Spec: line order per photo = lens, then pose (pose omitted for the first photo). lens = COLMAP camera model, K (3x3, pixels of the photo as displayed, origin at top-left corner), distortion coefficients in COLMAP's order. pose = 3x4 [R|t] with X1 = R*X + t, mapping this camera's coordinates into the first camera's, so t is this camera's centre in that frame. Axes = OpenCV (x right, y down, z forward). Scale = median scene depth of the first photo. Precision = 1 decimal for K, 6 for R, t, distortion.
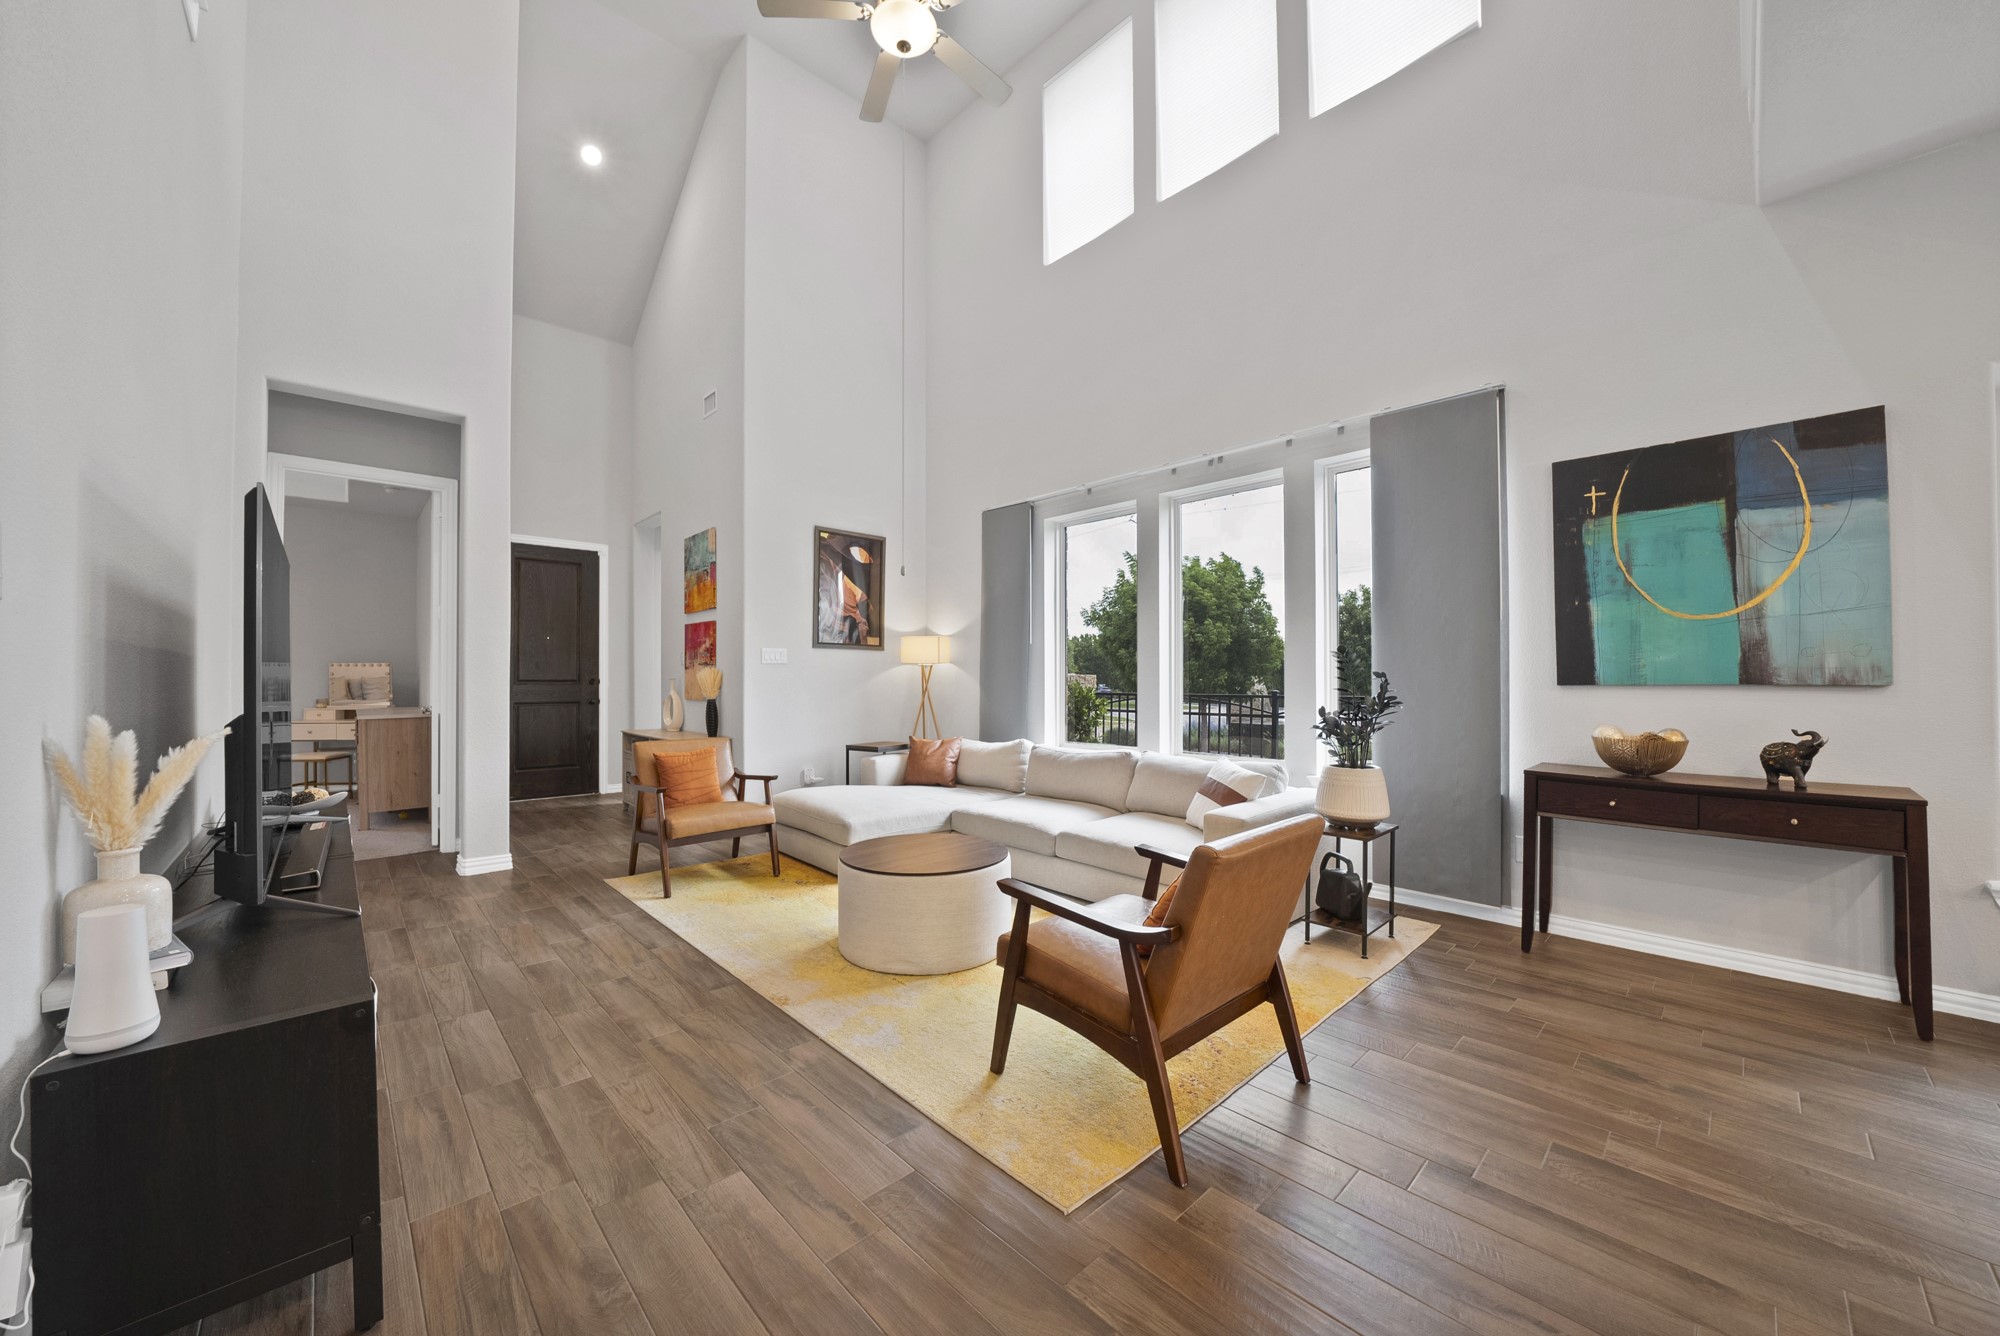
lens RADIAL K [[732.4, 0, 994.9], [0, 732.4, 676.5], [0, 0, 1]] dist [-0.024745, 0.003798]
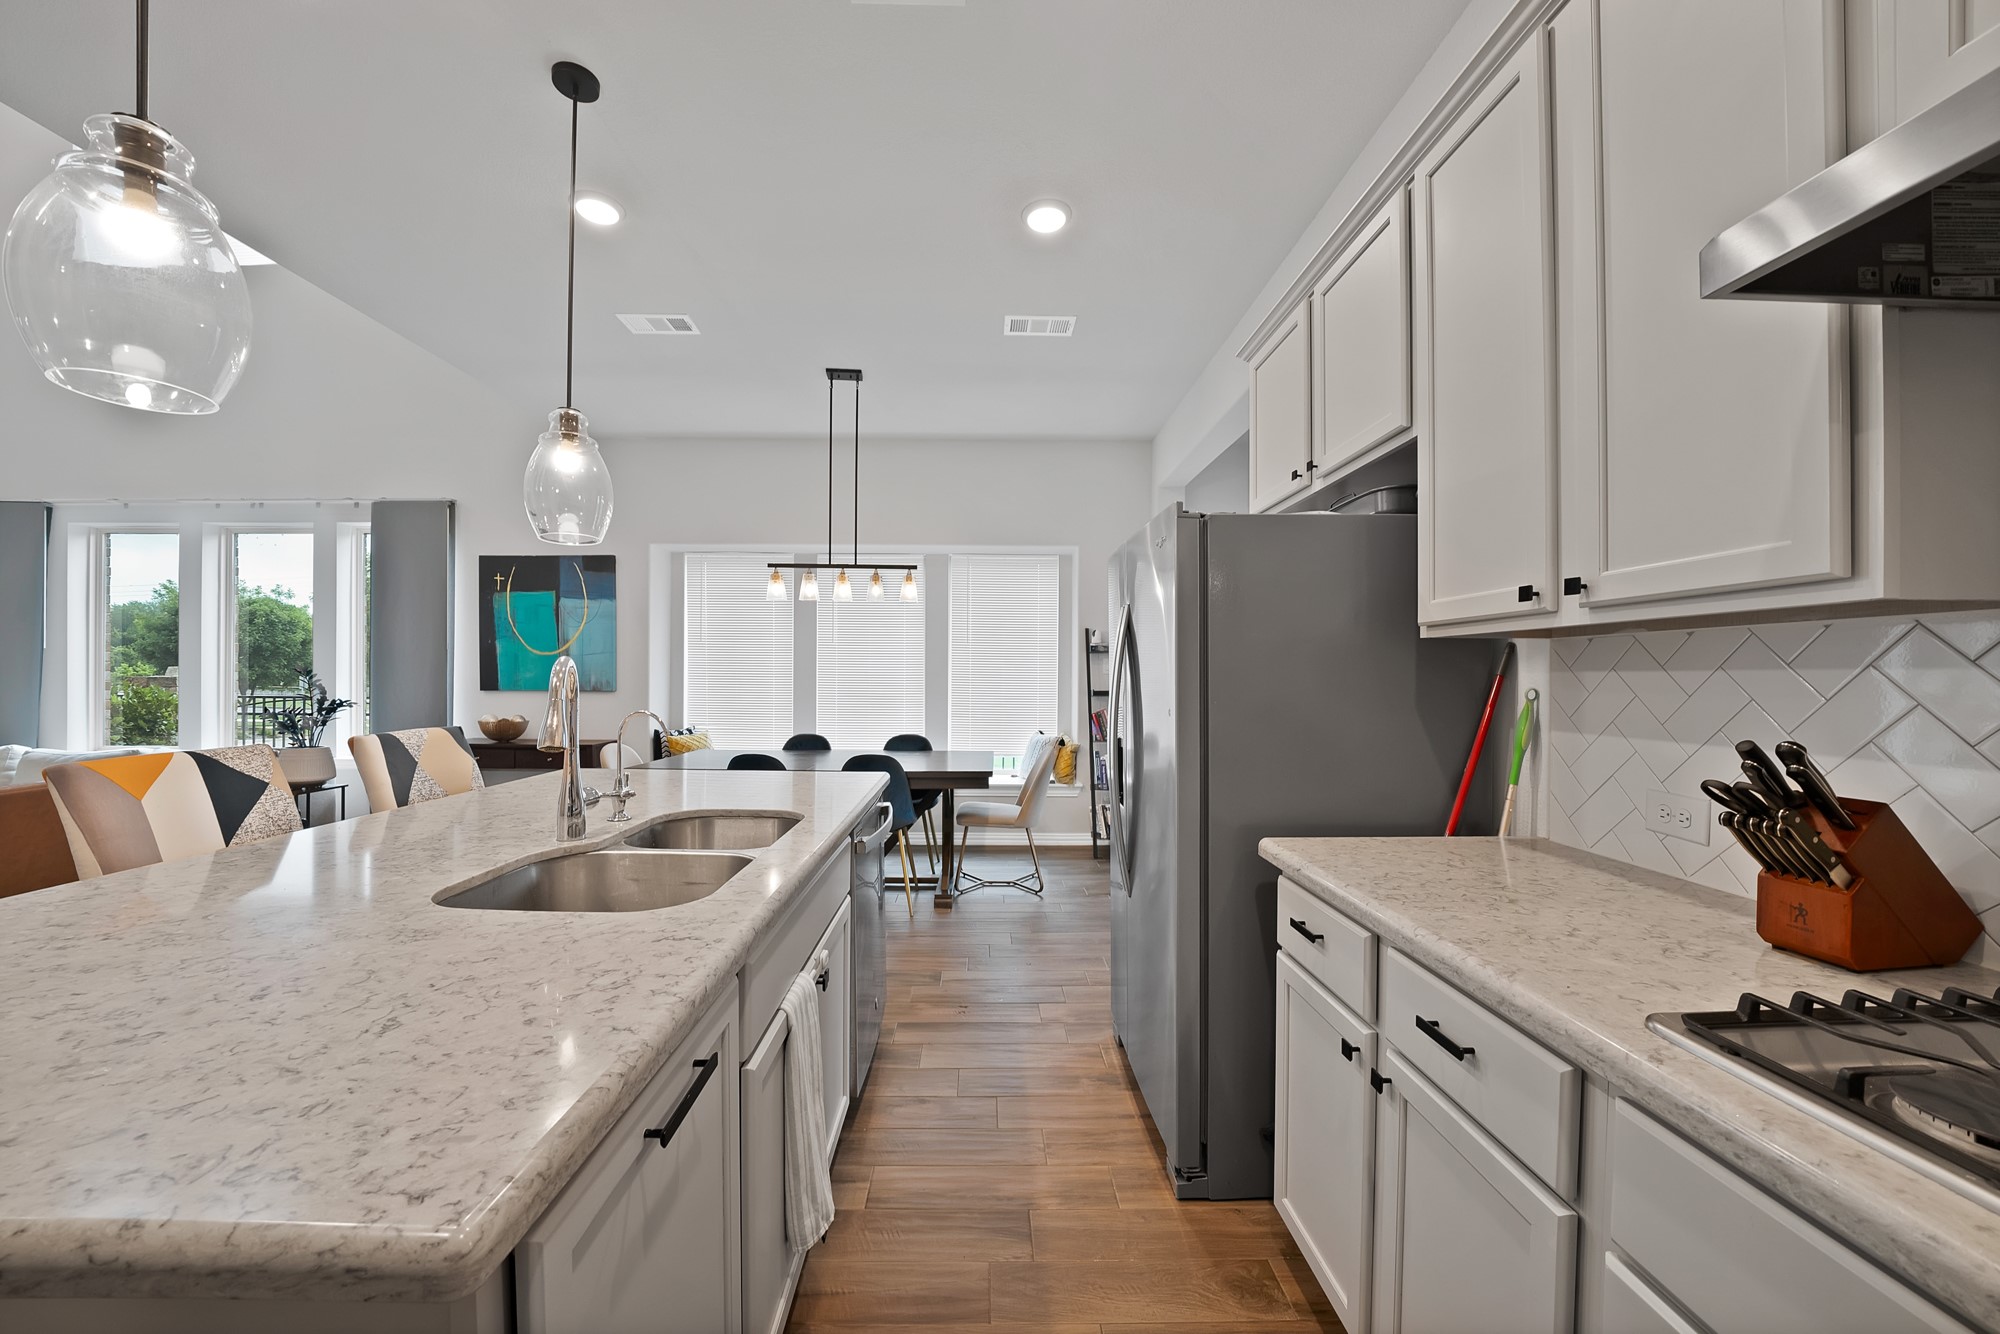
lens RADIAL K [[719.6, 0, 995.1], [0, 719.6, 675.9], [0, 0, 1]] dist [-0.018415, 0.000143]
pose [[0.669949, 0.007316, 0.742371, 0.369805], [-0.008853, 0.999959, -0.001865, -0.029639], [-0.742354, -0.005323, 0.669987, -0.999362]]
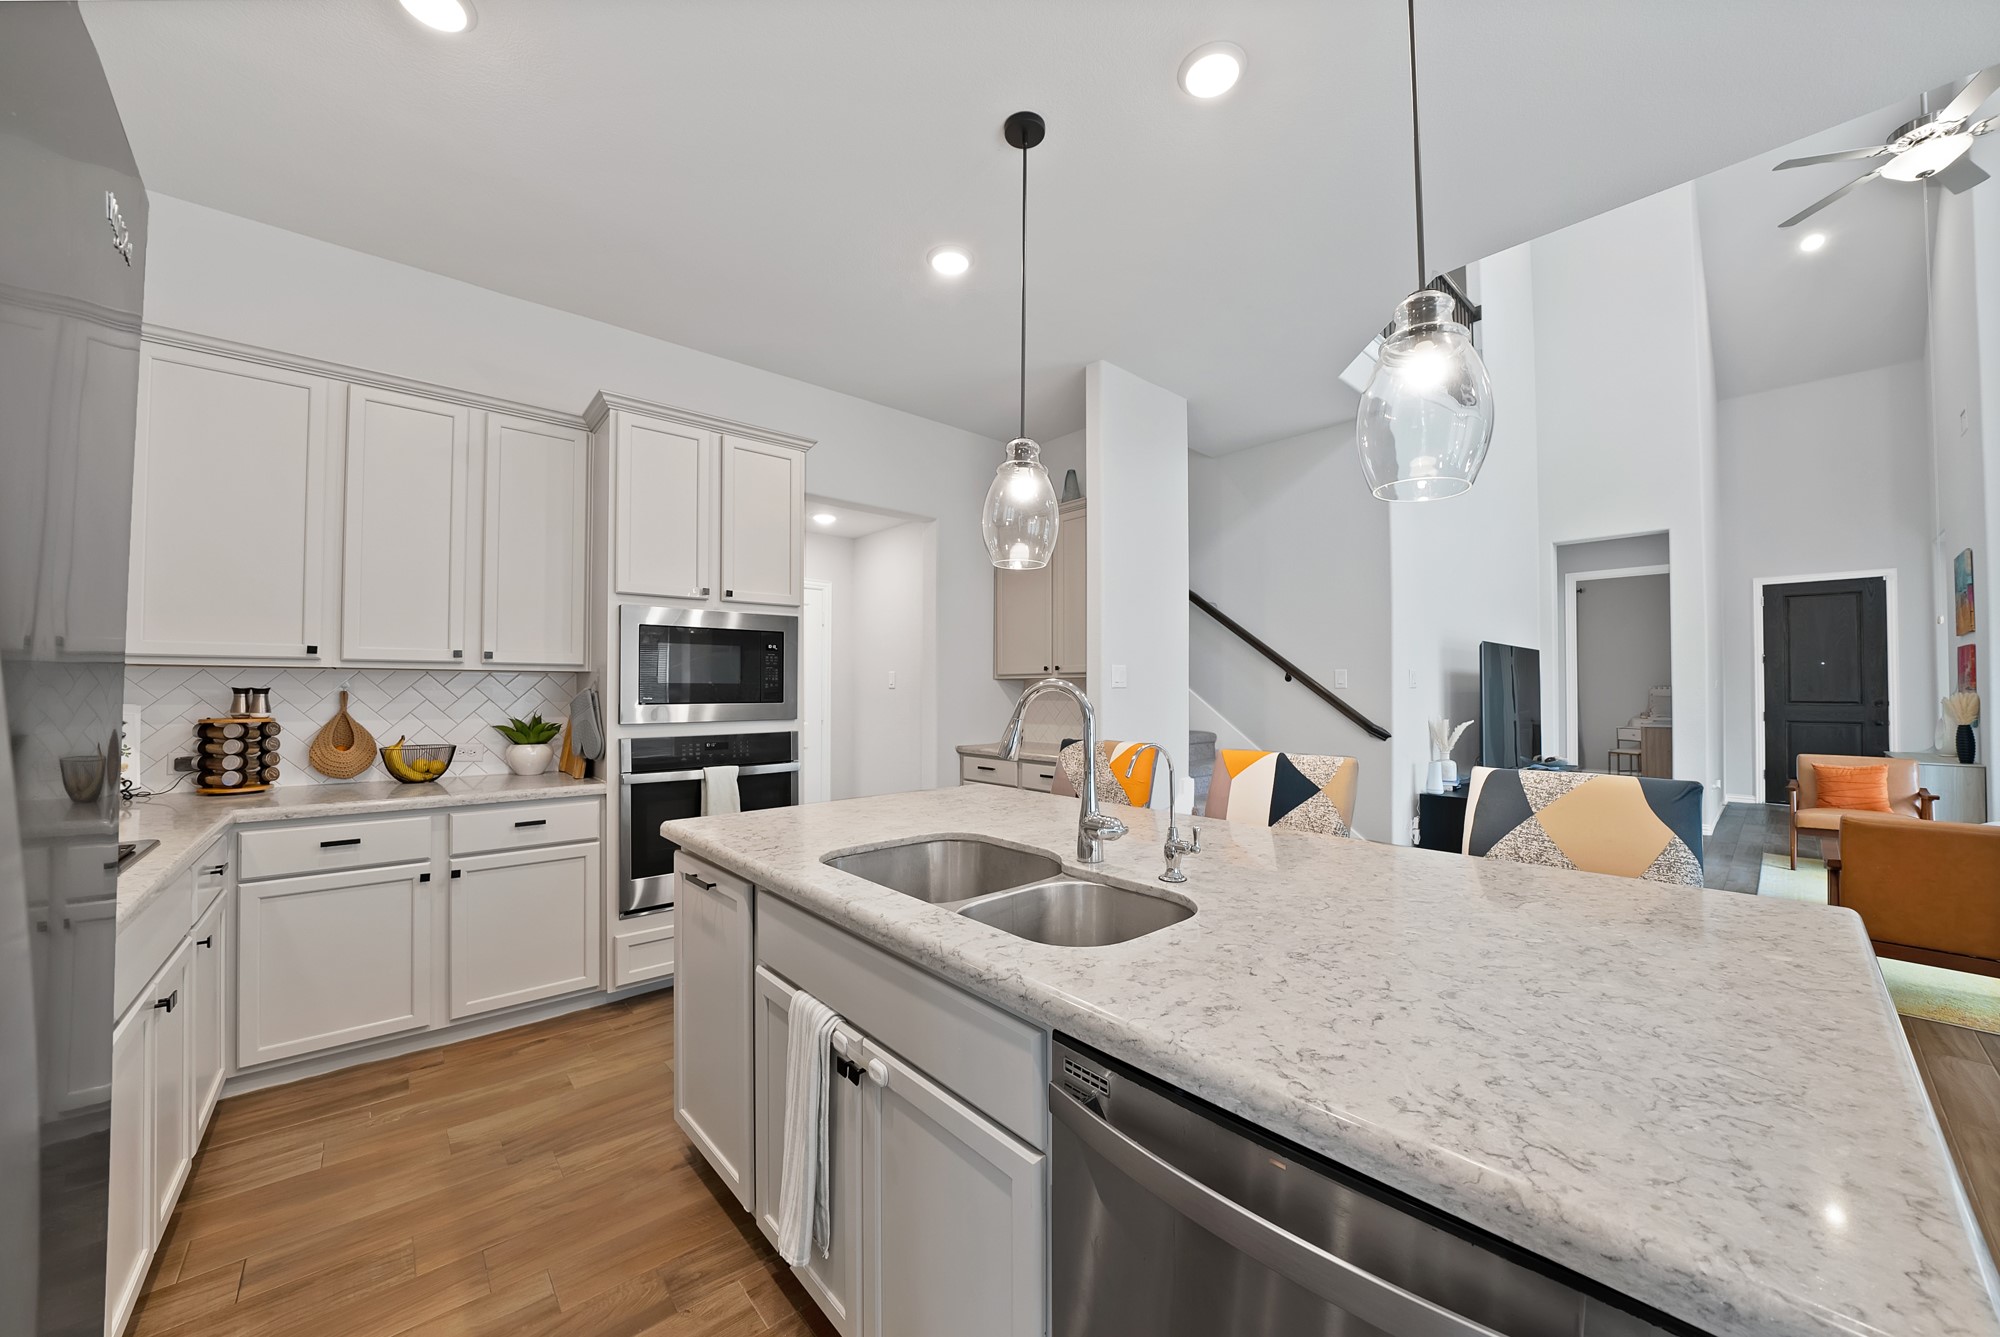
lens RADIAL K [[732.4, 0, 994.9], [0, 732.4, 677.0], [0, 0, 1]] dist [-0.024745, 0.003798]
pose [[-0.017510, -0.016537, -0.999710, 1.060963], [0.001000, 0.999862, -0.016558, -0.033525], [0.999846, -0.001290, -0.017491, -0.519660]]
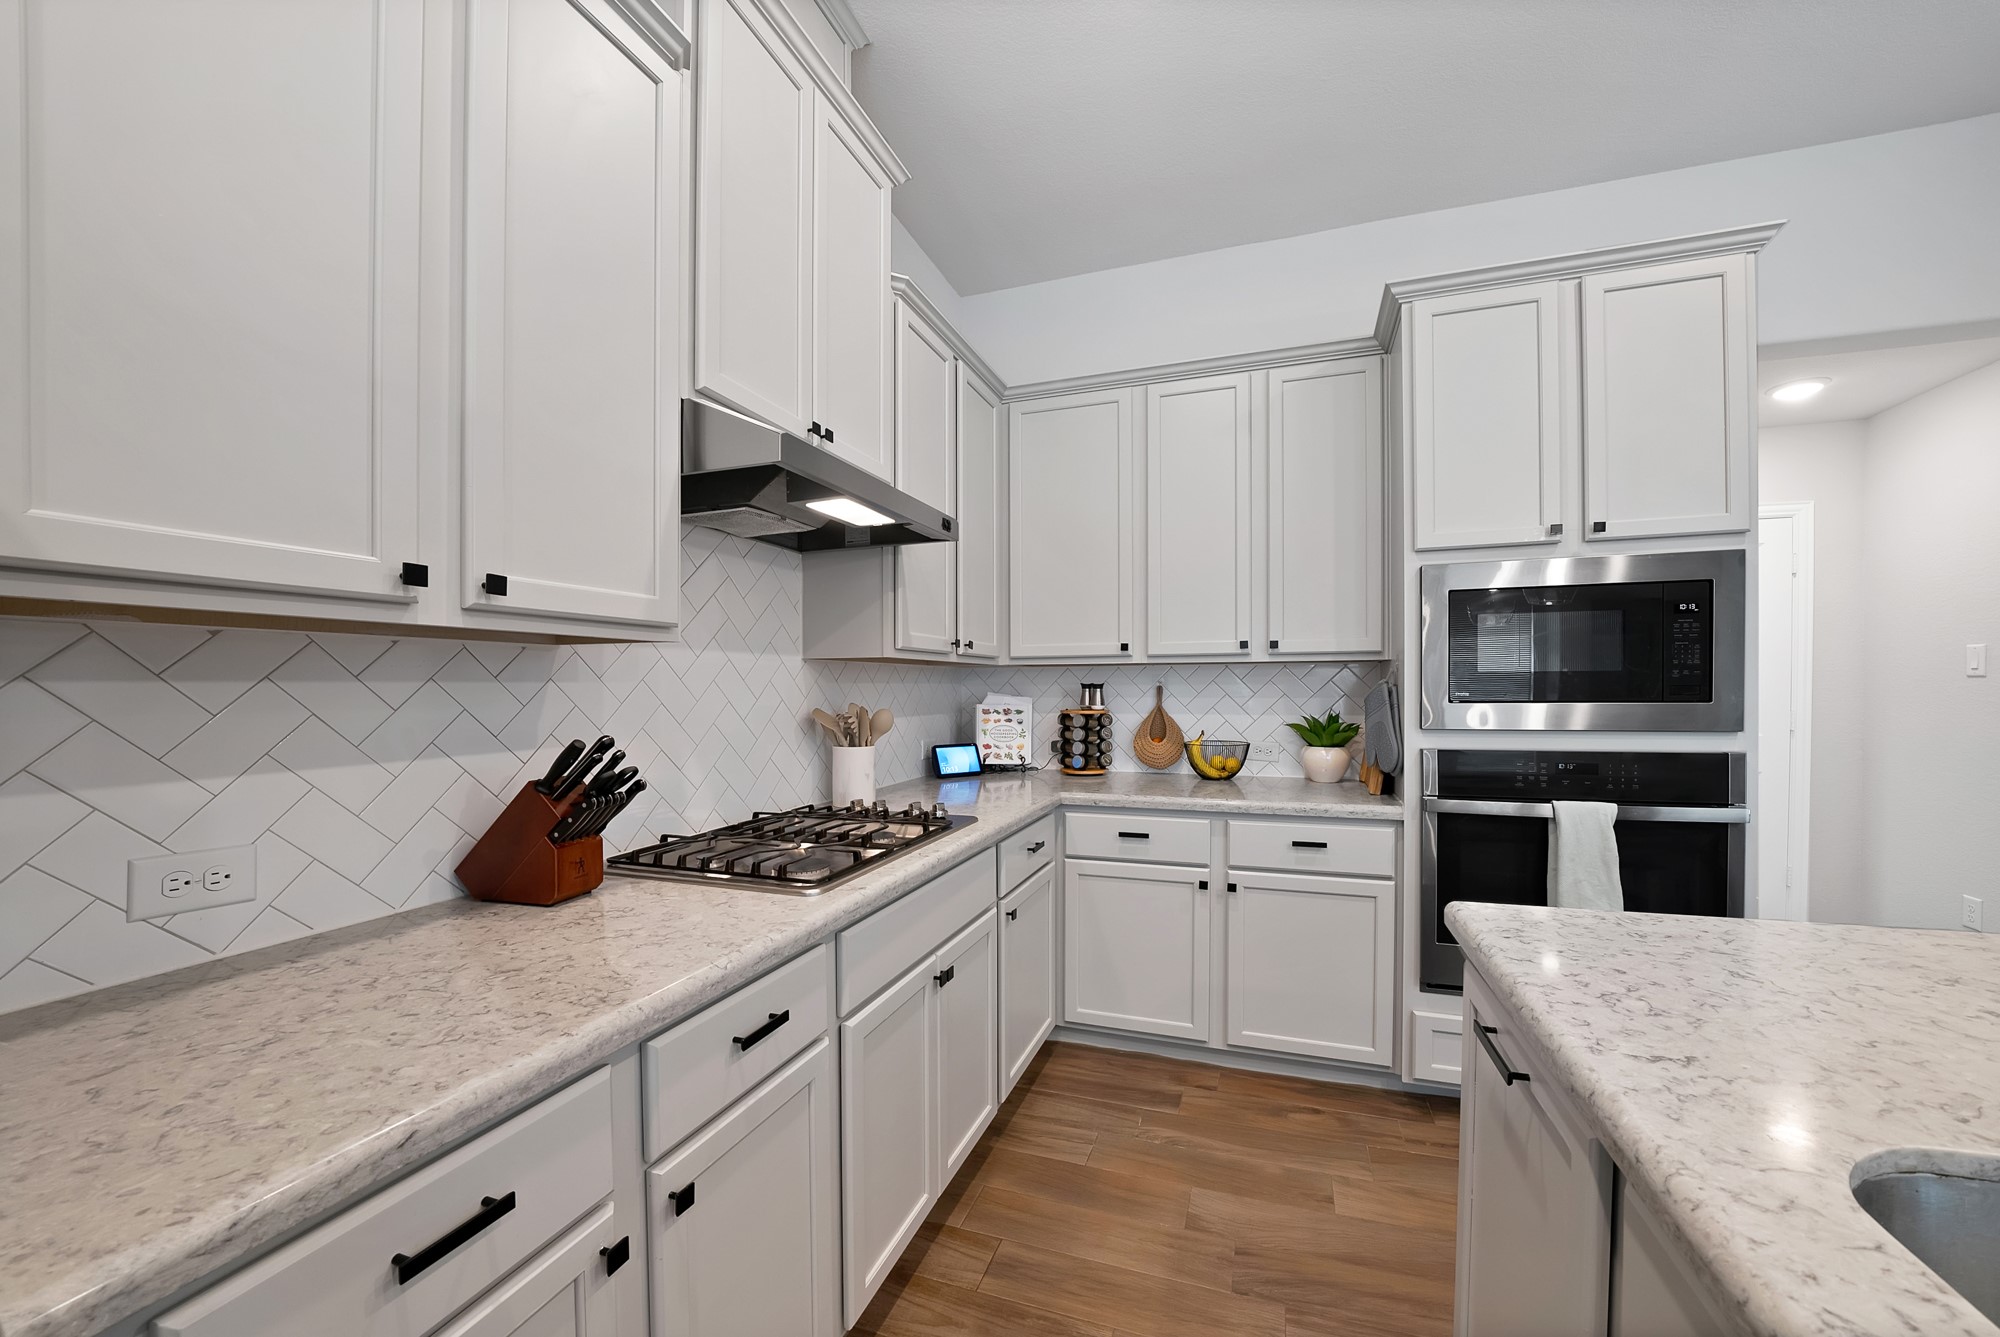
lens RADIAL K [[687.6, 0, 1049.0], [0, 687.6, 696.1], [0, 0, 1]] dist [-0.024281, -0.000012]
pose [[-0.882451, 0.014162, -0.470191, 0.750840], [0.008309, 0.999860, 0.014522, -0.032292], [0.470331, 0.008908, -0.882445, -0.613467]]
